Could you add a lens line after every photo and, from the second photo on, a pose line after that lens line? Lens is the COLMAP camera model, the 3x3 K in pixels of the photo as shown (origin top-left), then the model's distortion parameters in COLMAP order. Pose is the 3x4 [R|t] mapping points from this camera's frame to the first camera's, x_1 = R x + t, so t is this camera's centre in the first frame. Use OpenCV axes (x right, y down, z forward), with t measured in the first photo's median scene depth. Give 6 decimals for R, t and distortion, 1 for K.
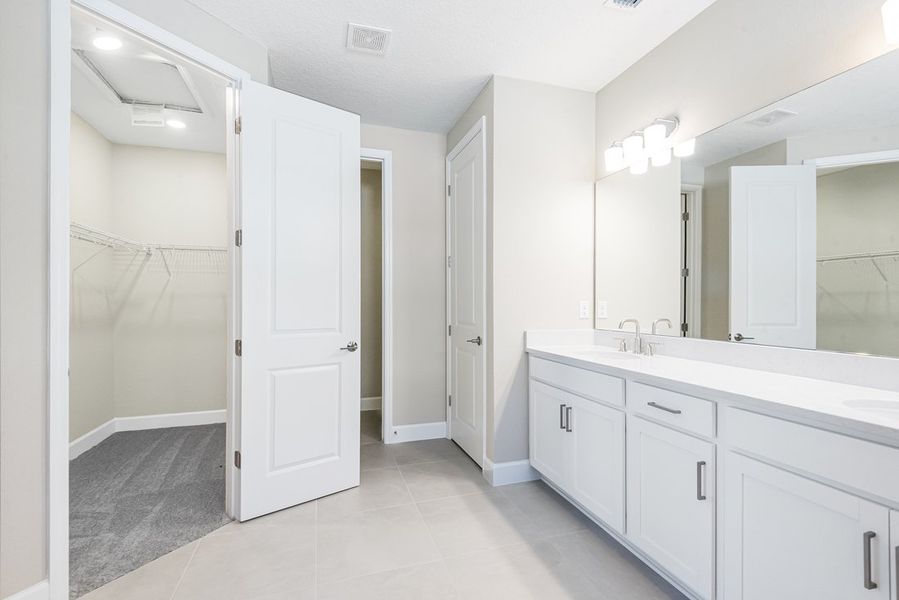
lens RADIAL K [[403.2, 0, 449.3], [0, 403.2, 299.4], [0, 0, 1]] dist [0.015847, -0.005203]
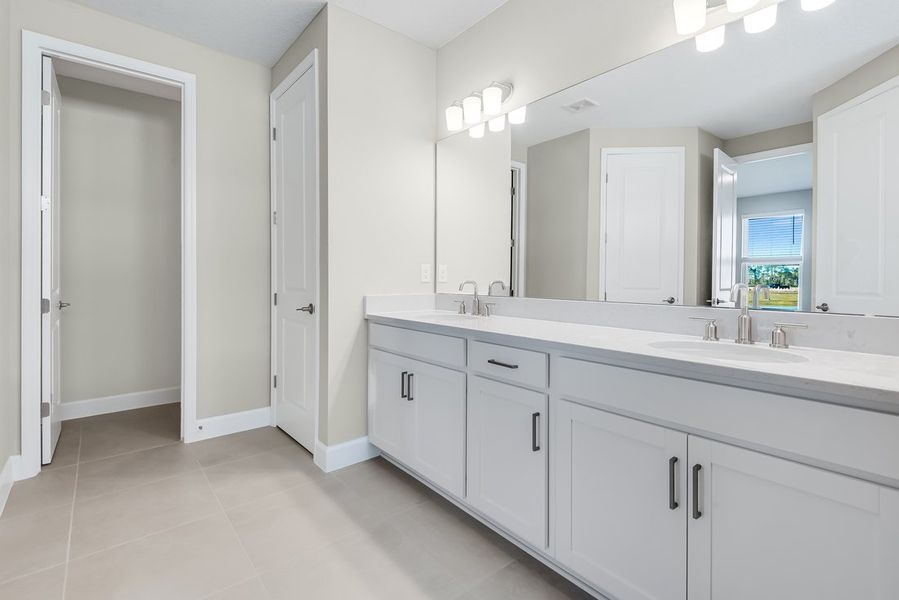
lens RADIAL K [[414.1, 0, 446.0], [0, 414.1, 276.0], [0, 0, 1]] dist [0.026698, -0.004785]
pose [[0.928621, 0.000905, 0.371028, 0.013339], [-0.004070, 0.999962, 0.007747, 0.027331], [-0.371007, -0.008705, 0.928589, 0.066903]]
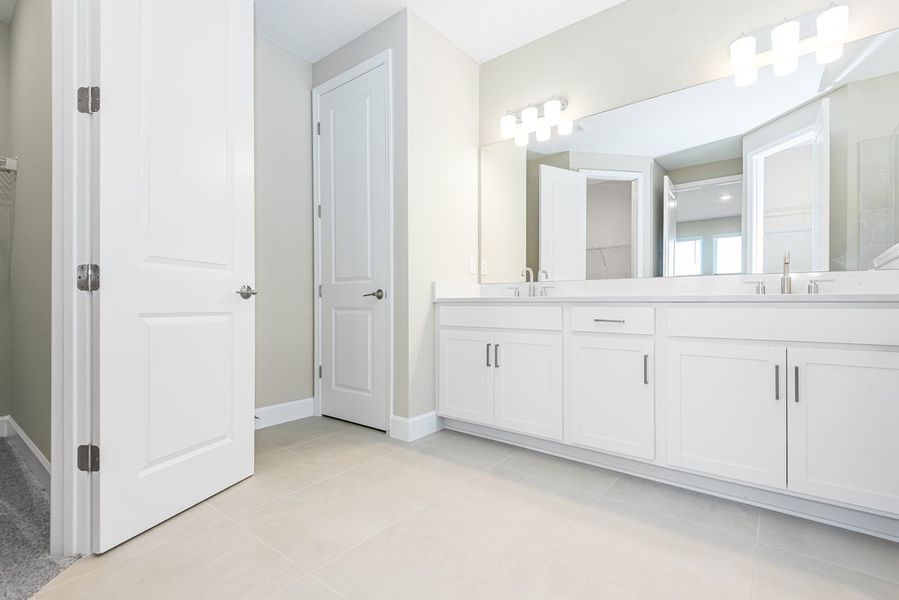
lens RADIAL K [[414.1, 0, 454.3], [0, 414.1, 298.9], [0, 0, 1]] dist [0.026698, -0.004785]
pose [[0.831662, 0.003414, 0.555271, -0.350976], [-0.005267, 0.999985, 0.001742, 0.125818], [-0.555257, -0.004373, 0.831667, 0.133367]]
